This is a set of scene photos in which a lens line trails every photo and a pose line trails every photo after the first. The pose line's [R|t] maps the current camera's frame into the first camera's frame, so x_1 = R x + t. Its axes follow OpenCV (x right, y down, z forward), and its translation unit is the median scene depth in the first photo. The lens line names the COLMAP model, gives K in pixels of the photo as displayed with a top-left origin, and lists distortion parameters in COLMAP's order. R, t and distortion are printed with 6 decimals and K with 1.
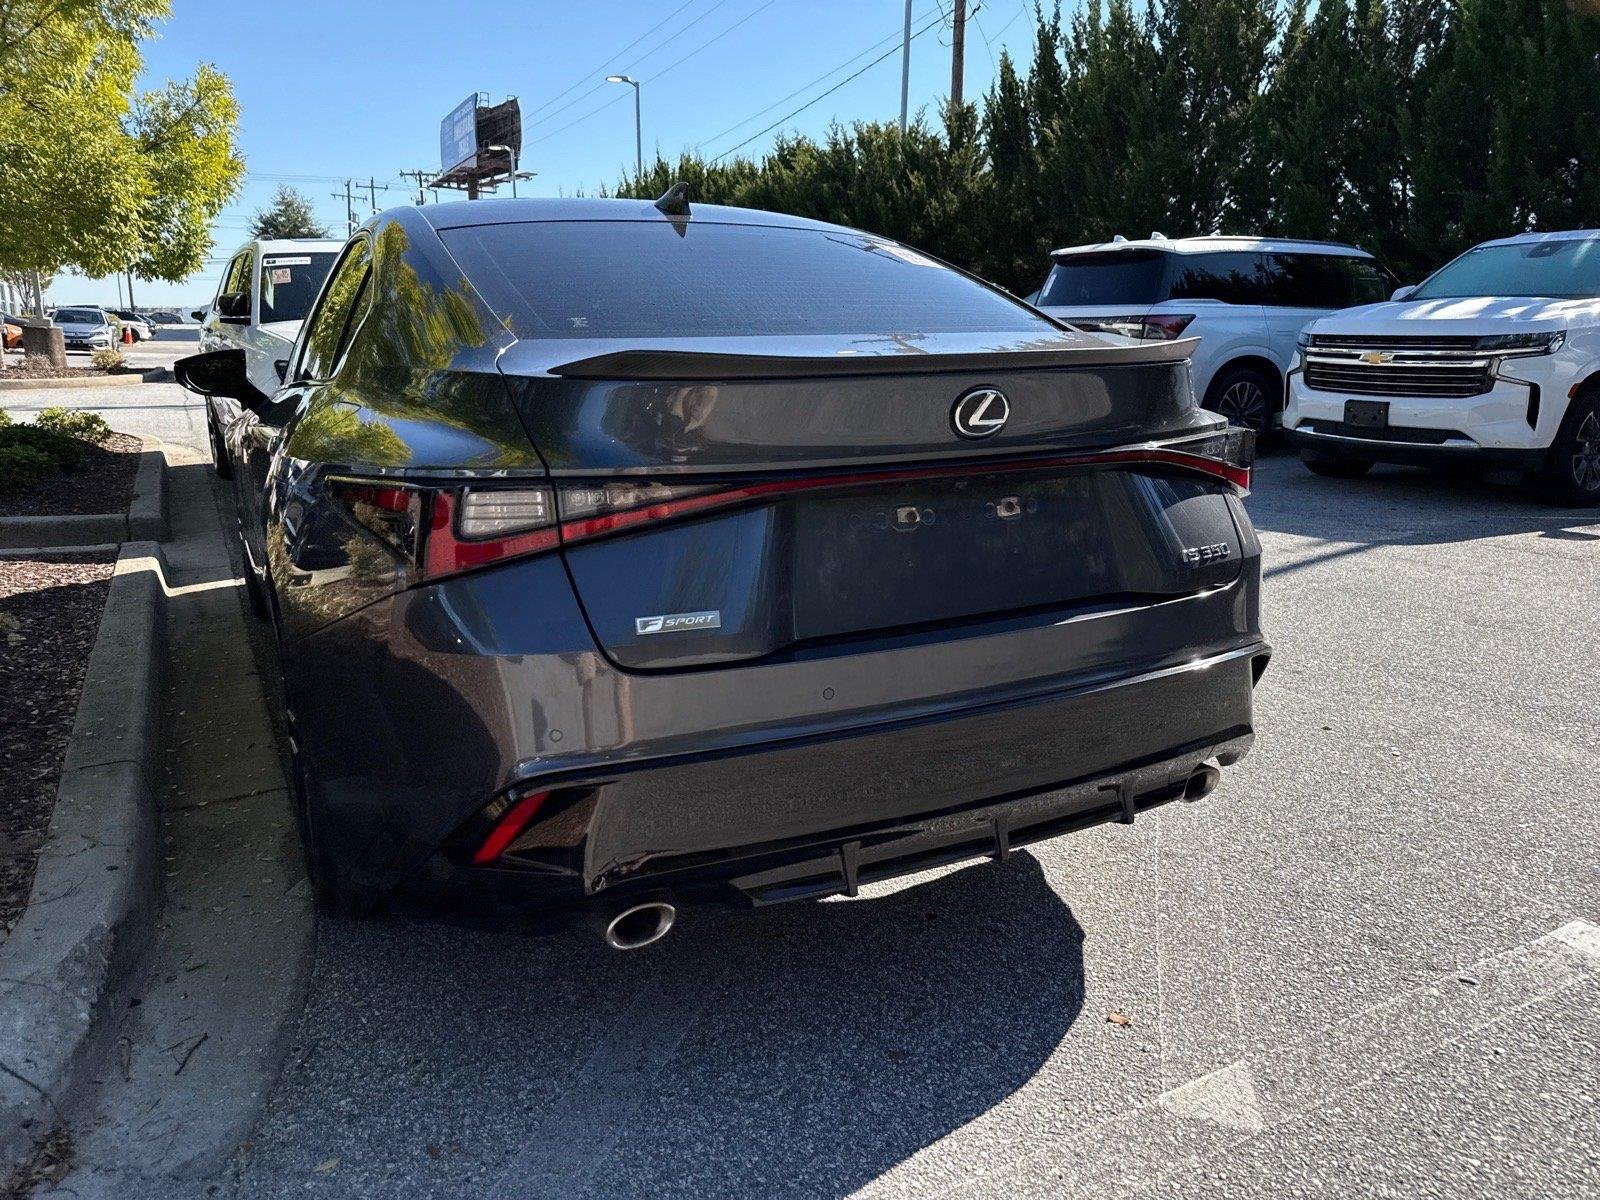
lens RADIAL K [[1131.2, 0, 791.2], [0, 1131.2, 584.9], [0, 0, 1]] dist [0.010264, -0.016102]
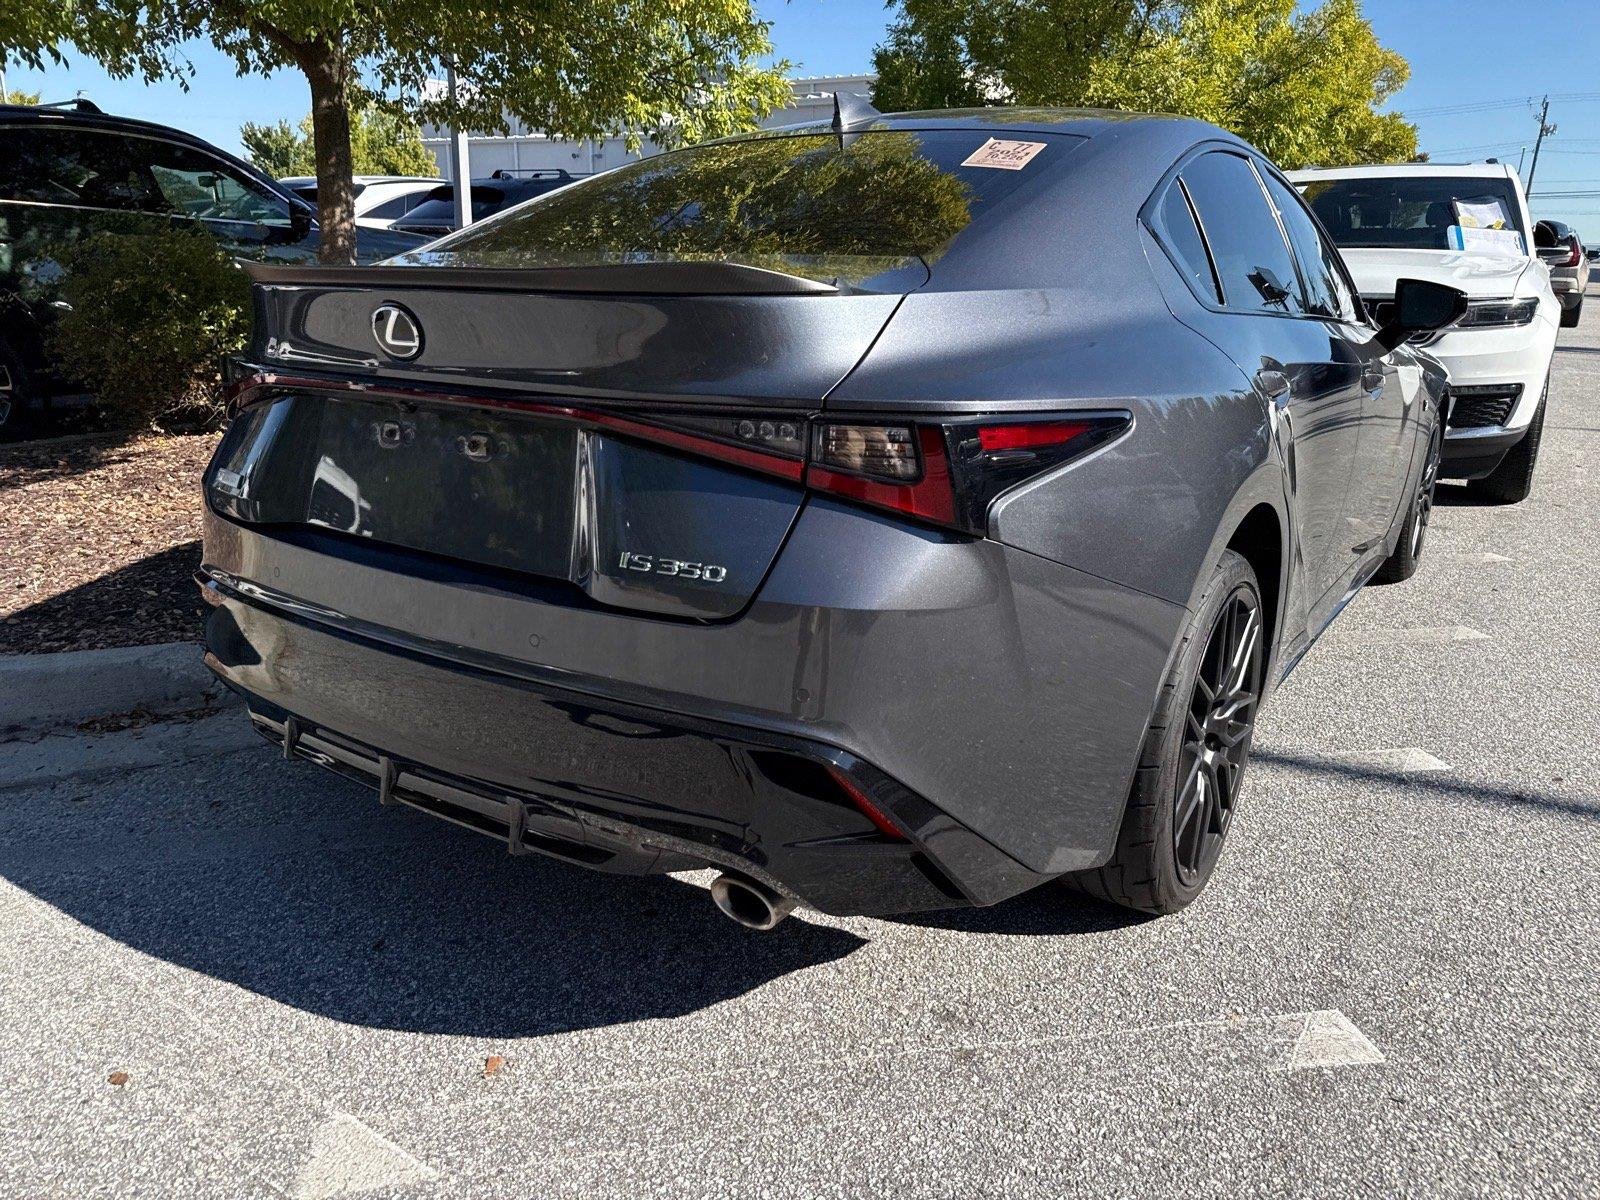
lens RADIAL K [[1131.2, 0, 799.6], [0, 1131.2, 595.5], [0, 0, 1]] dist [0.010264, -0.016102]
pose [[0.471329, 0.261896, -0.842175, 0.867619], [-0.211581, 0.960585, 0.180306, -0.135659], [0.856202, 0.093205, 0.508164, 0.620748]]
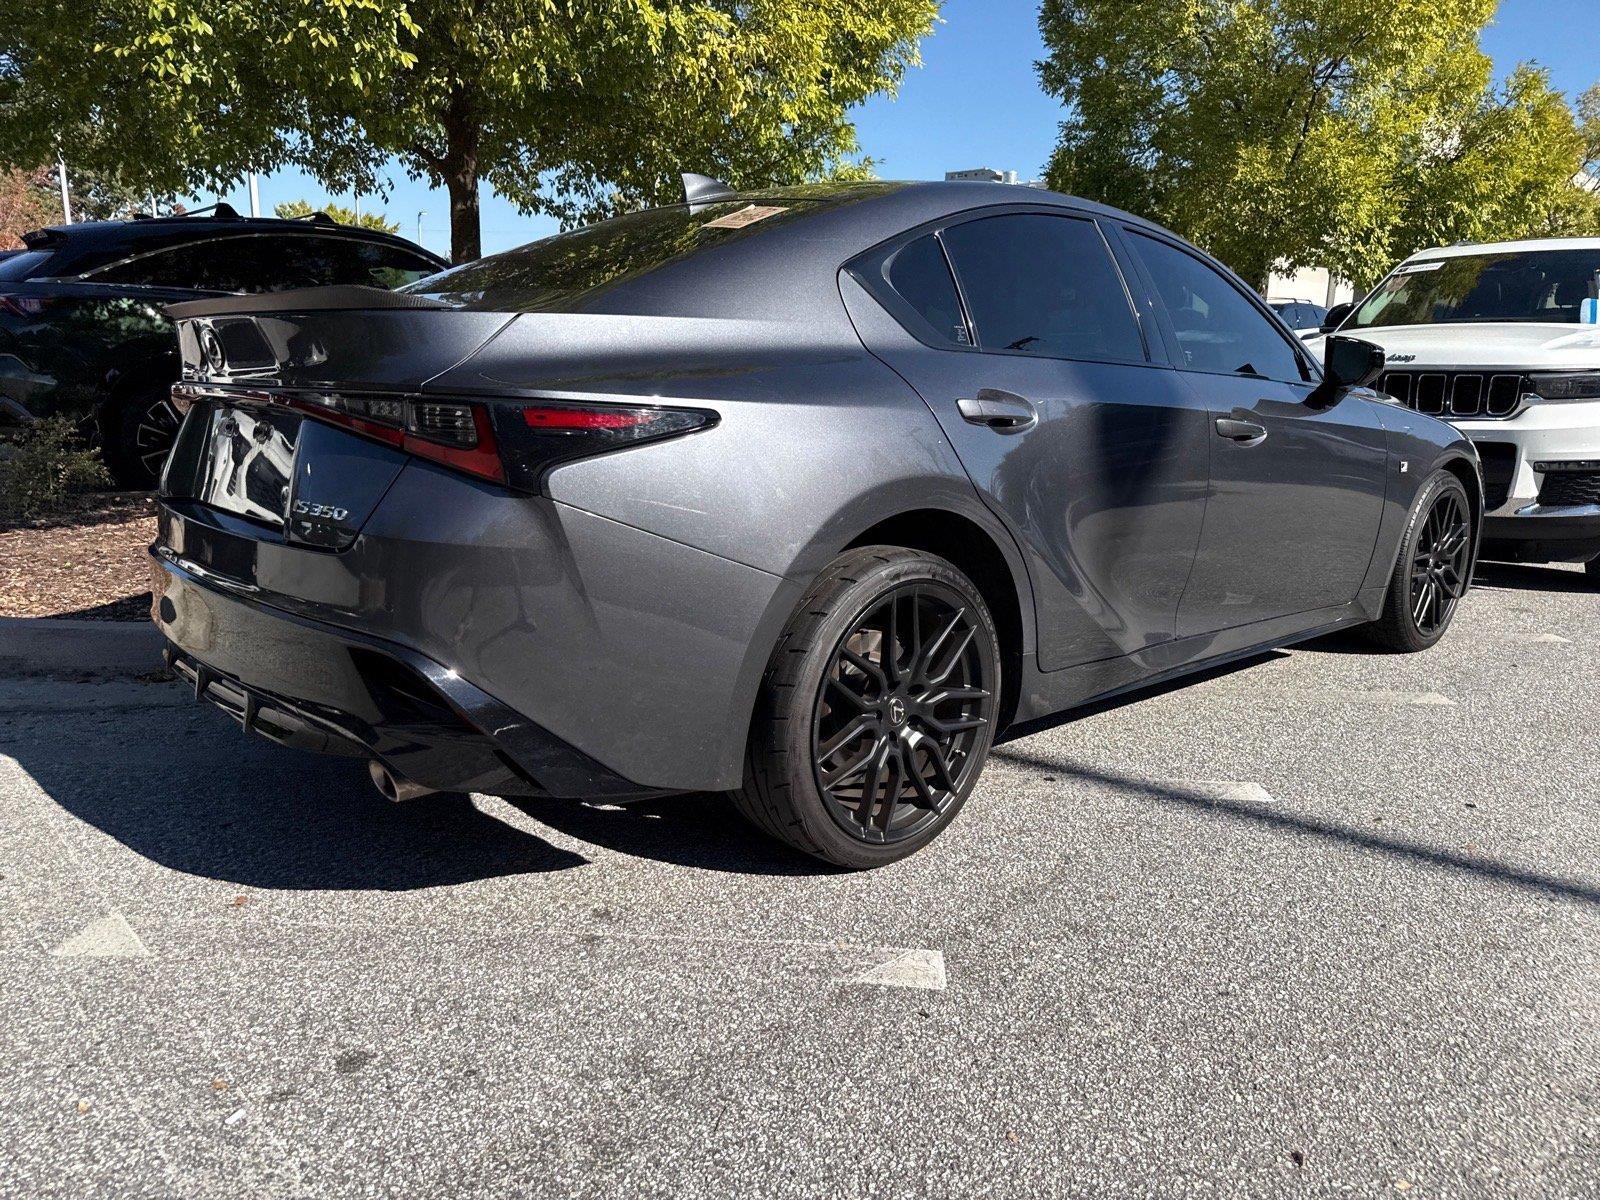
lens RADIAL K [[1131.2, 0, 799.4], [0, 1131.2, 608.5], [0, 0, 1]] dist [0.010264, -0.016102]
pose [[0.257199, 0.219657, -0.941063, 1.202645], [-0.226540, 0.960392, 0.162254, -0.170346], [0.939430, 0.171456, 0.296773, 0.965423]]
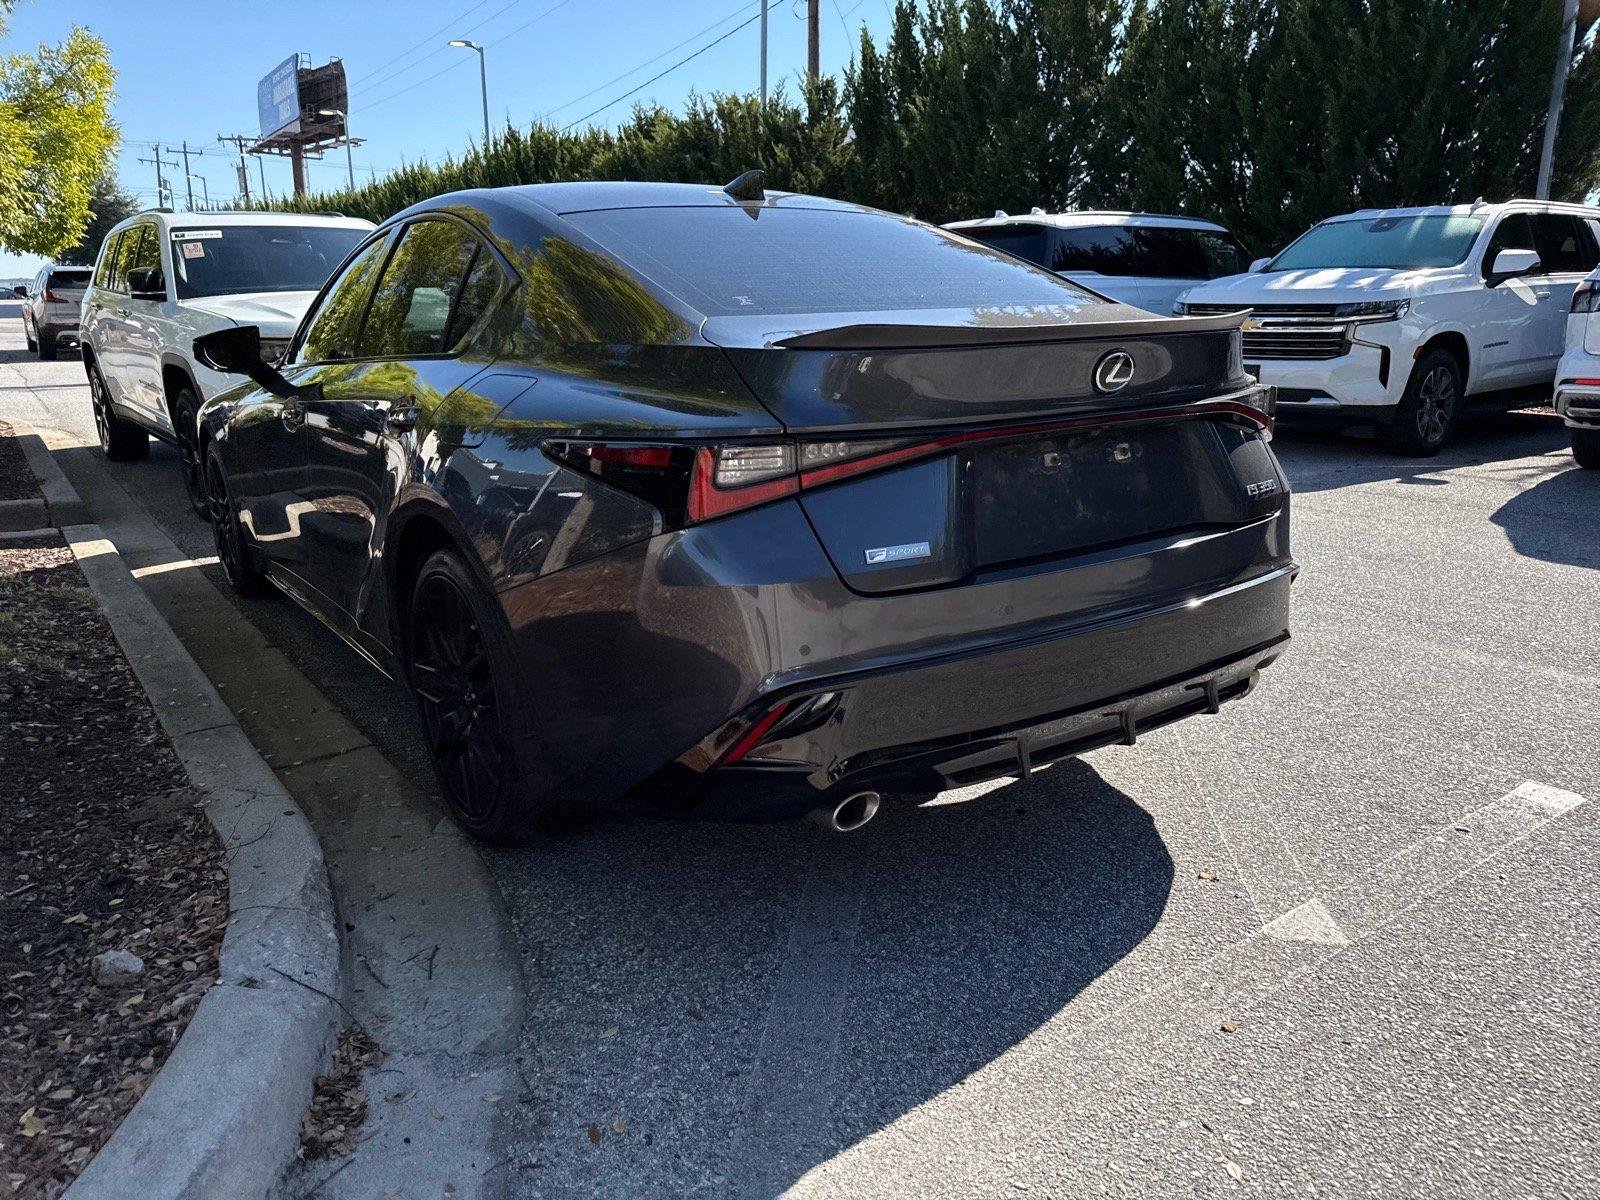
lens RADIAL K [[1131.2, 0, 786.7], [0, 1131.2, 577.9], [0, 0, 1]] dist [0.010264, -0.016102]
pose [[0.991209, -0.037199, 0.126966, -0.252302], [0.034841, 0.999178, 0.020743, 0.020829], [-0.127633, -0.016137, 0.991690, -0.115564]]
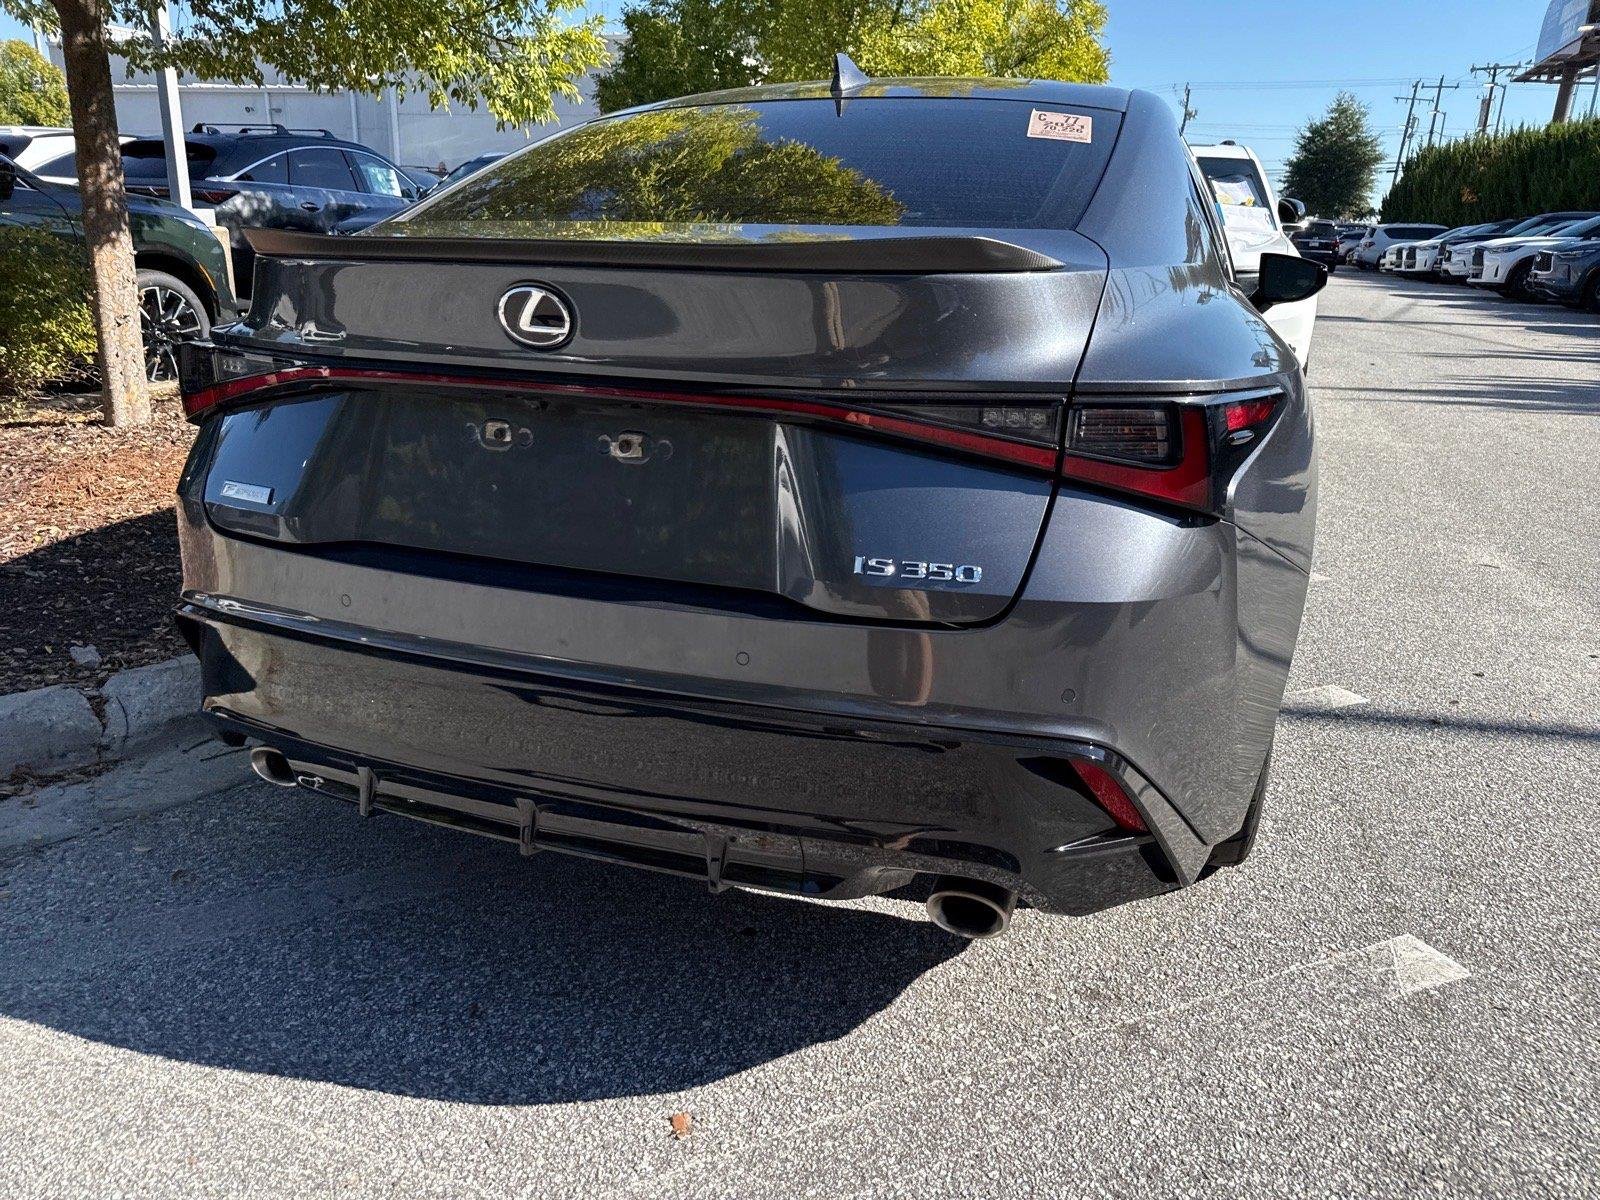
lens RADIAL K [[1131.2, 0, 801.8], [0, 1131.2, 607.6], [0, 0, 1]] dist [0.010264, -0.016102]
pose [[0.673791, 0.250117, -0.695304, 0.676757], [-0.188098, 0.968030, 0.165945, -0.090114], [0.714581, 0.018973, 0.699296, 0.430924]]
